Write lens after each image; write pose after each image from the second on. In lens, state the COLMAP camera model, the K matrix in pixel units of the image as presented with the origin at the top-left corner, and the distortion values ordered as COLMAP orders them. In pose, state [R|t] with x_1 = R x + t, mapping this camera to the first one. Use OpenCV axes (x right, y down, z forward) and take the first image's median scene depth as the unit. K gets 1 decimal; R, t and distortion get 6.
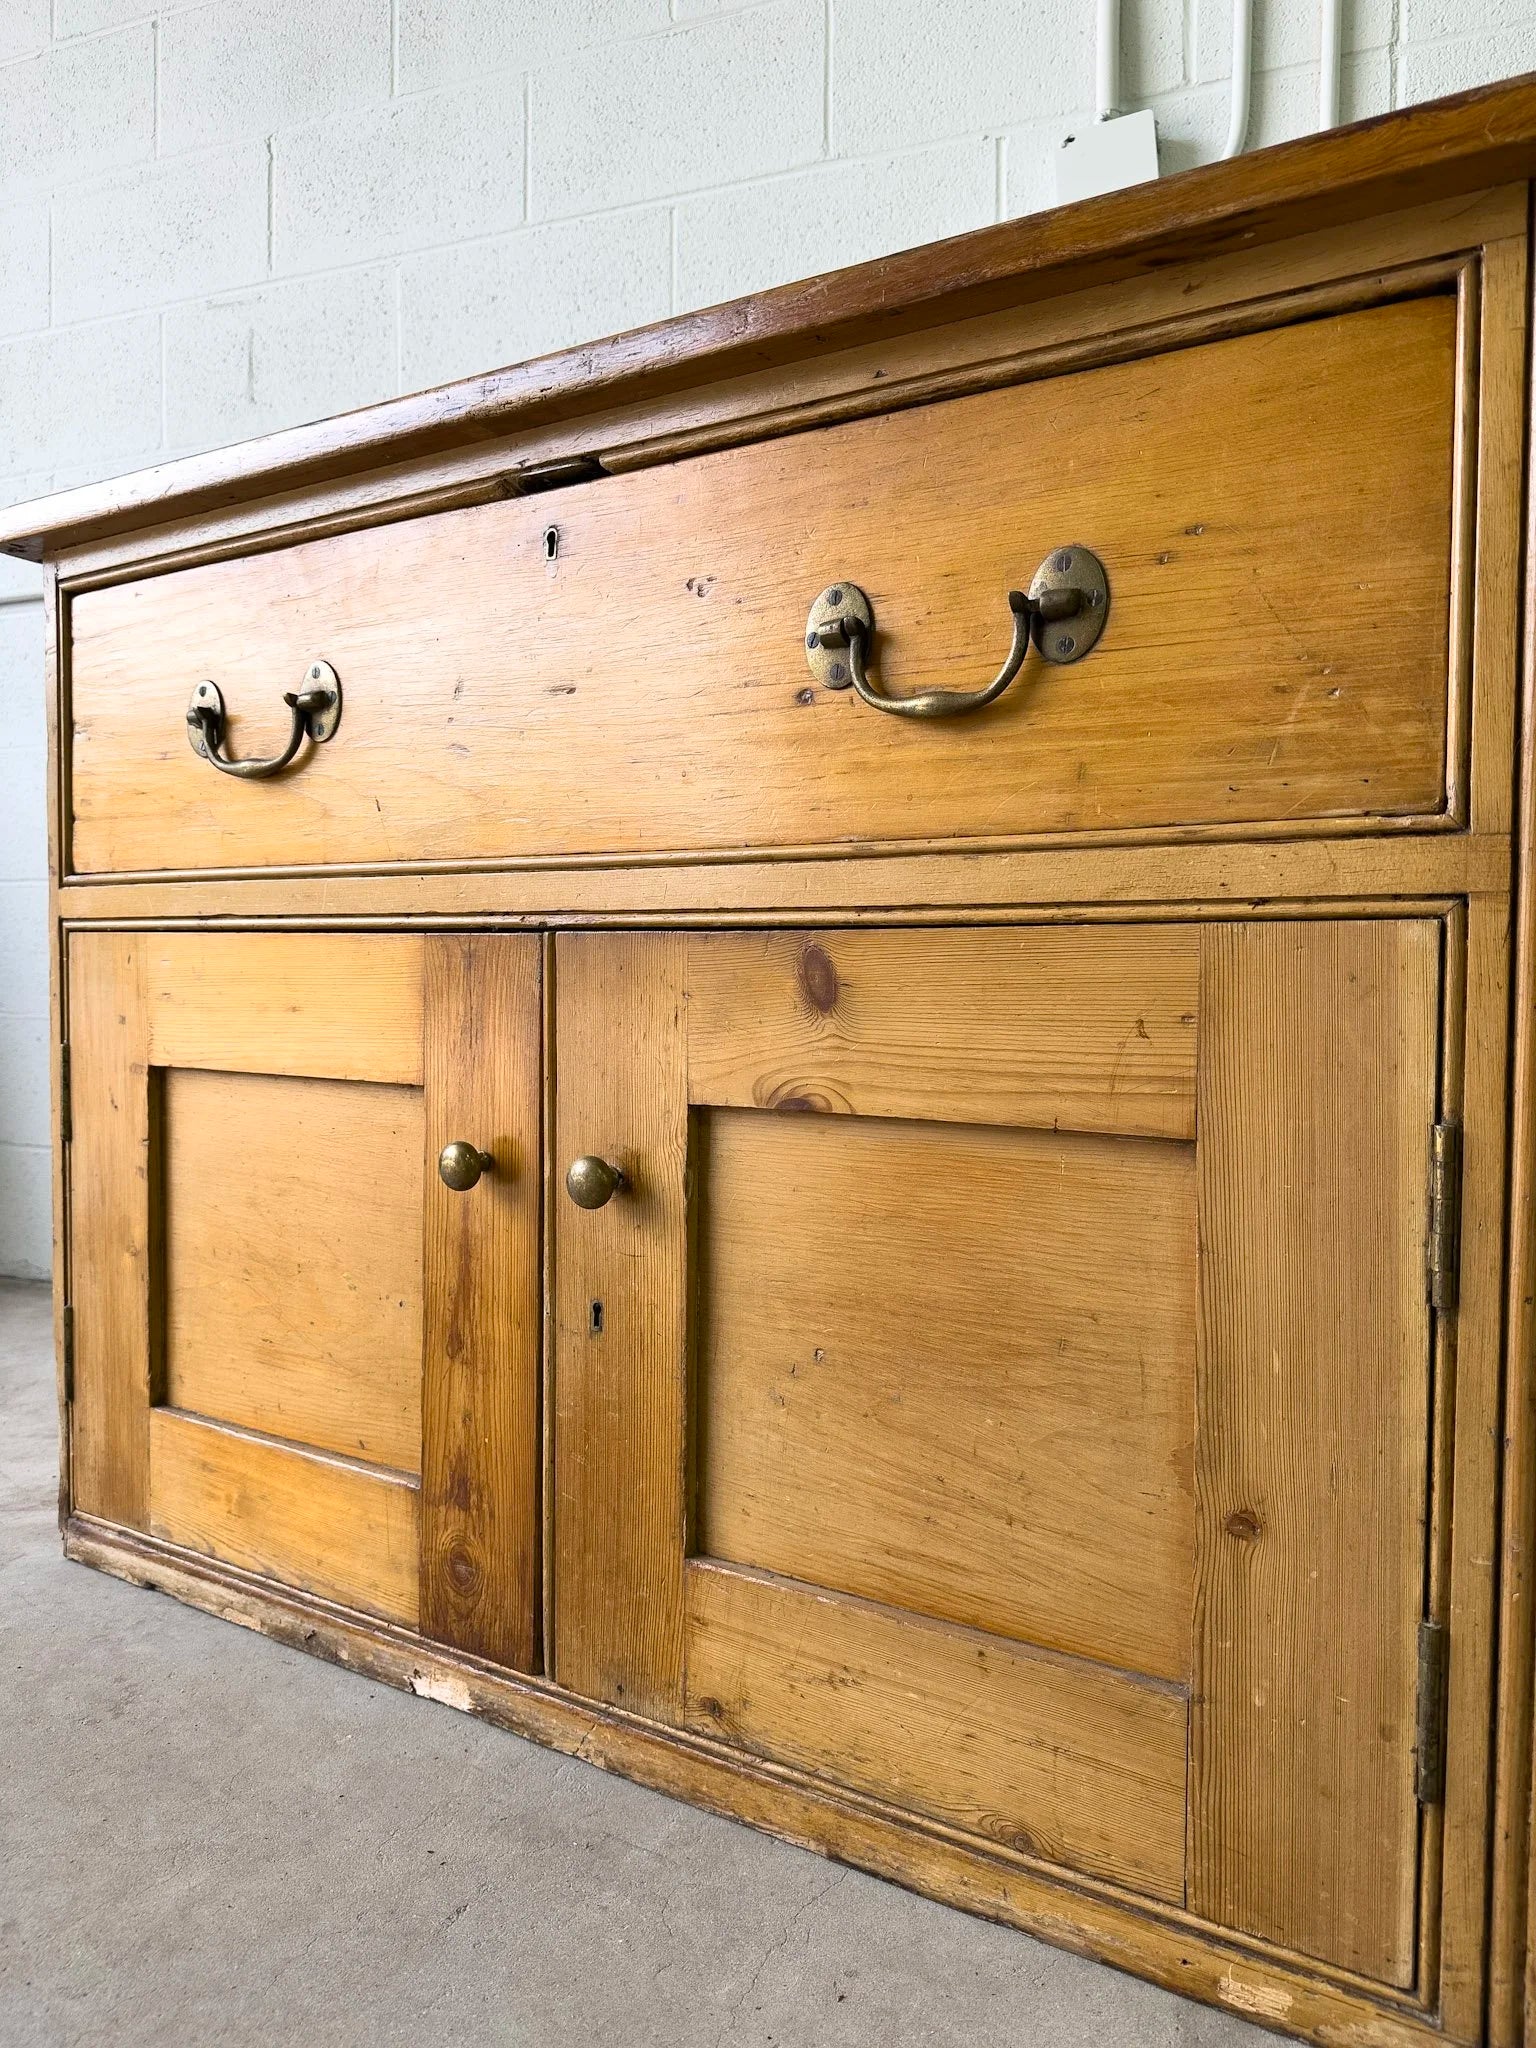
lens RADIAL K [[1447.2, 0, 776.4], [0, 1447.2, 1018.8], [0, 0, 1]] dist [0.025821, -0.034351]
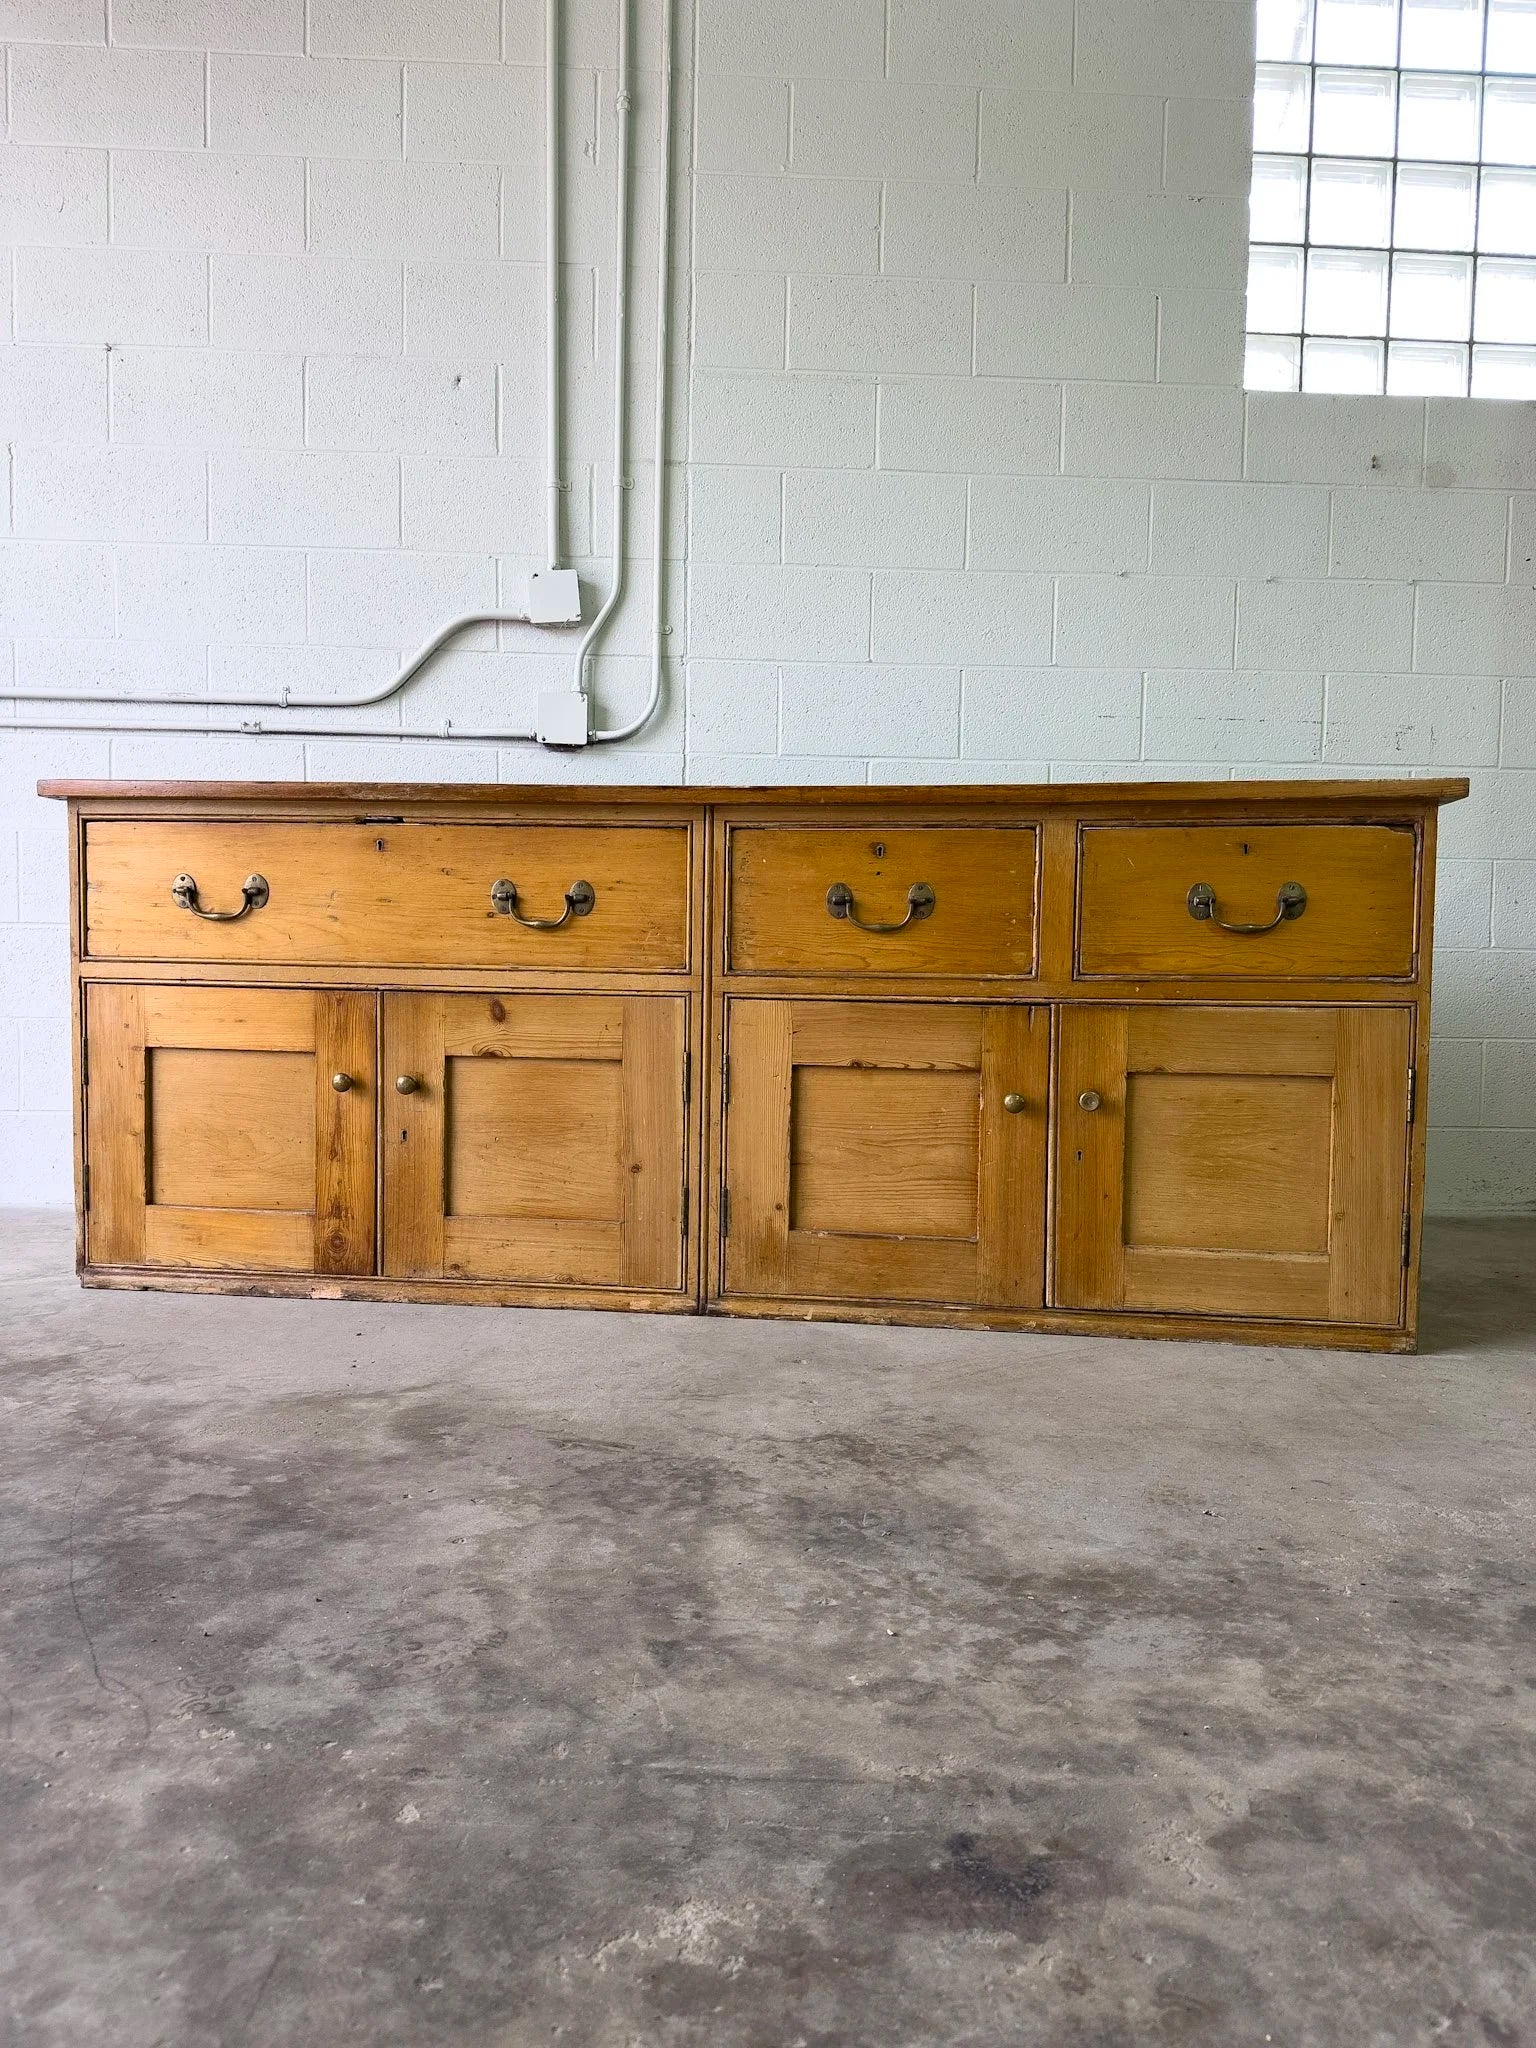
lens RADIAL K [[1427.3, 0, 773.0], [0, 1427.3, 1020.7], [0, 0, 1]] dist [0.127918, -0.189847]
pose [[0.908264, -0.017518, 0.418030, -0.736275], [0.006858, 0.999612, 0.026988, -0.089231], [-0.418341, -0.021646, 0.908032, -2.047371]]
